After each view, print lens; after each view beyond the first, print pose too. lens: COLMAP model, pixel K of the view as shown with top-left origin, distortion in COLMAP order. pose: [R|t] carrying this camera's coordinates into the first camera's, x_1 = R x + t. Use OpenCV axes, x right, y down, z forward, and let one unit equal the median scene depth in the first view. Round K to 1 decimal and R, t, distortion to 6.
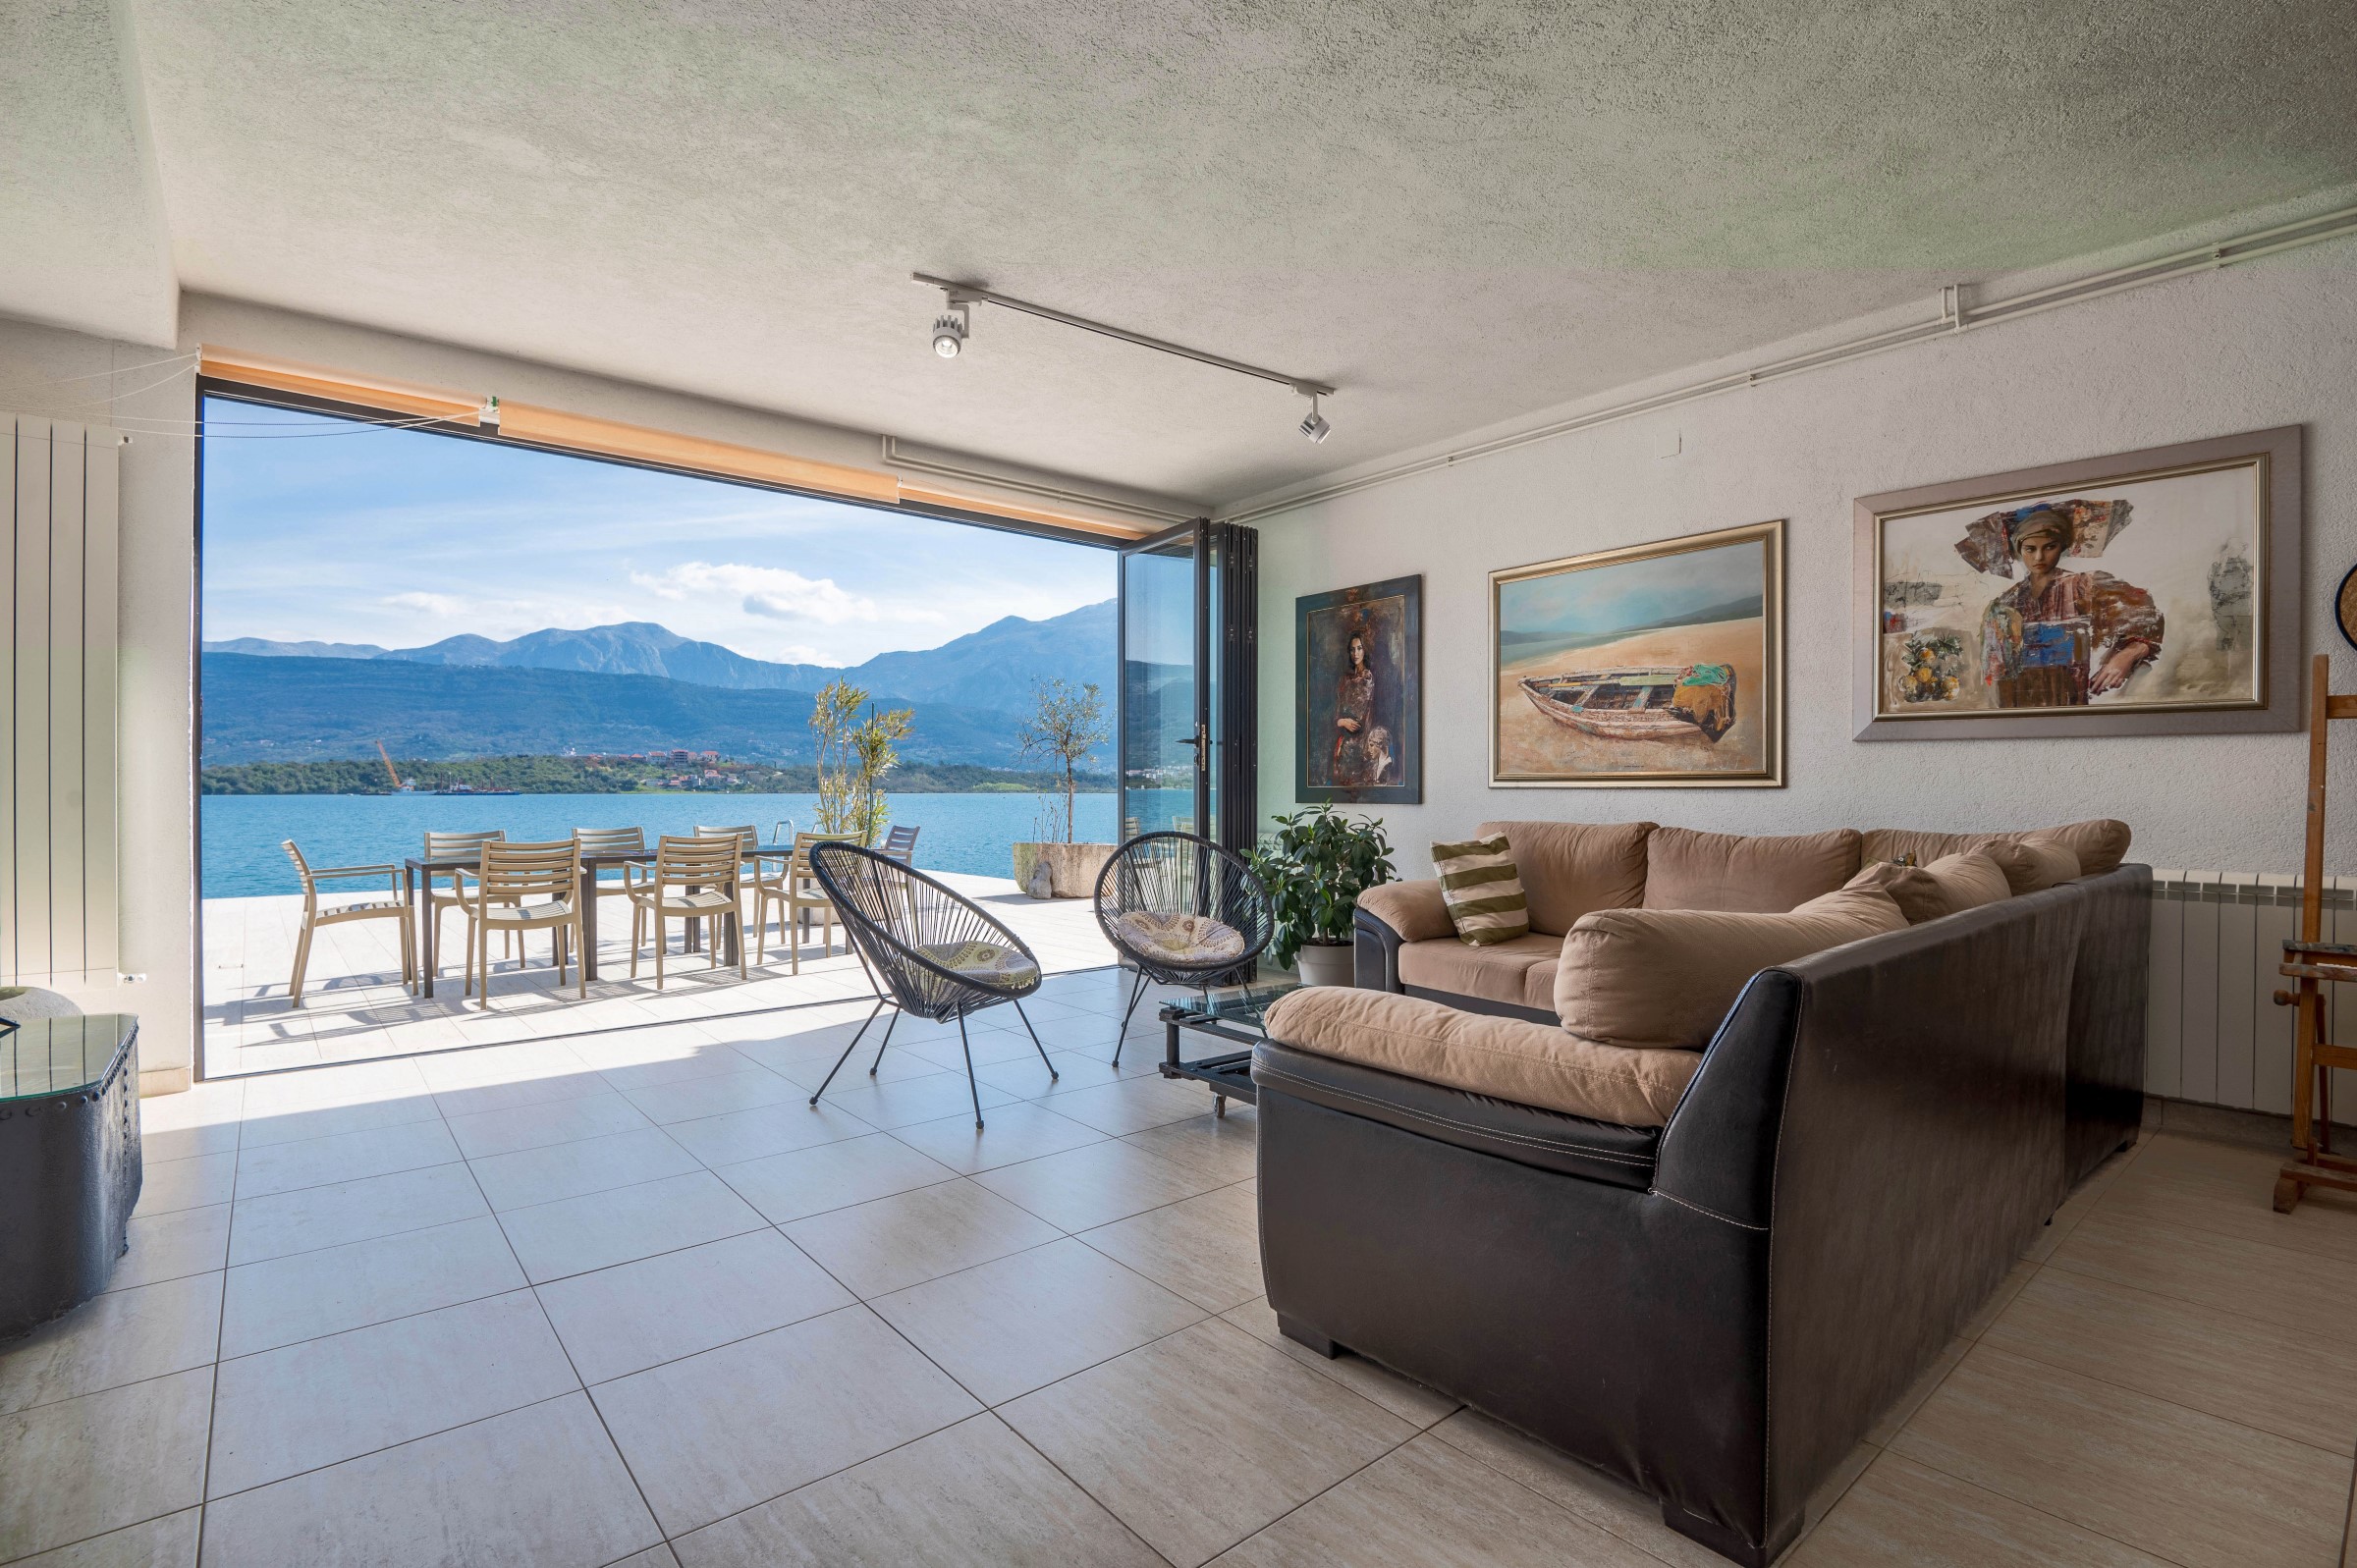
lens RADIAL K [[1096.8, 0, 1178.5], [0, 1096.8, 784.0], [0, 0, 1]] dist [0.000285, -0.018735]
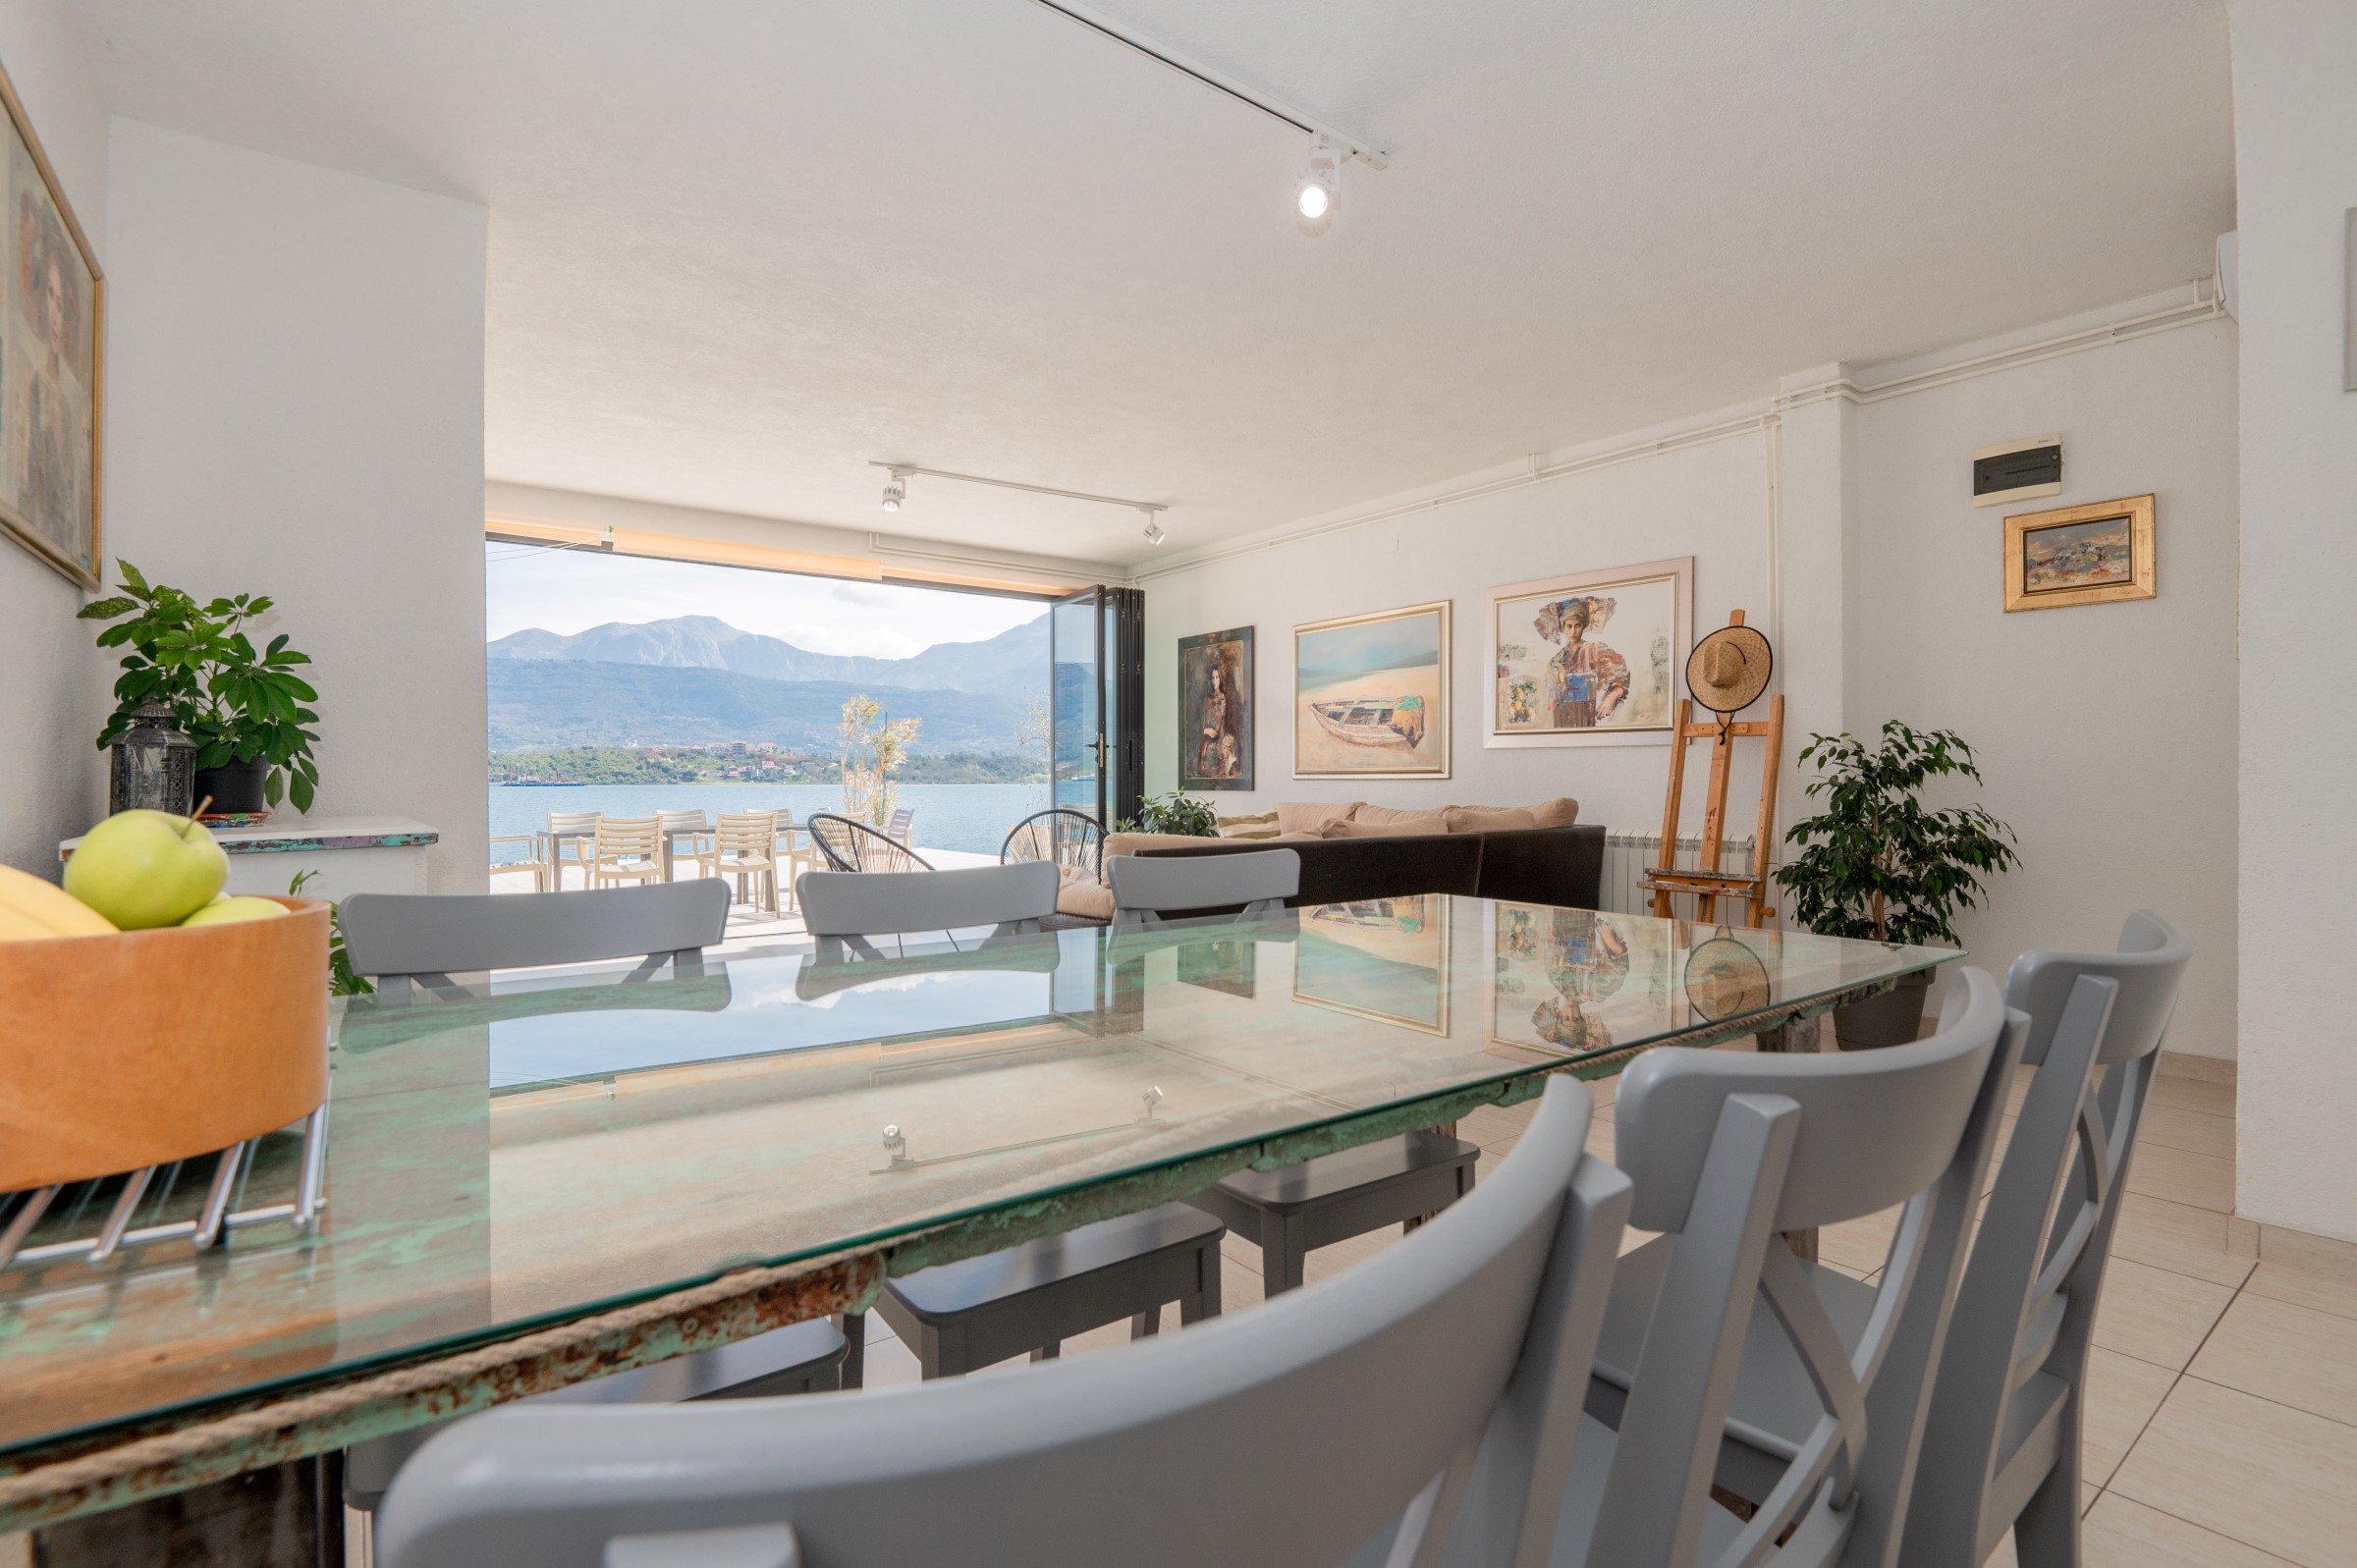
lens RADIAL K [[1109.9, 0, 1175.9], [0, 1109.9, 776.1], [0, 0, 1]] dist [-0.002059, -0.000749]
pose [[0.998677, -0.001924, -0.051382, 0.184692], [0.002018, 0.999996, 0.001791, -0.002853], [0.051379, -0.001892, 0.998677, -0.386812]]
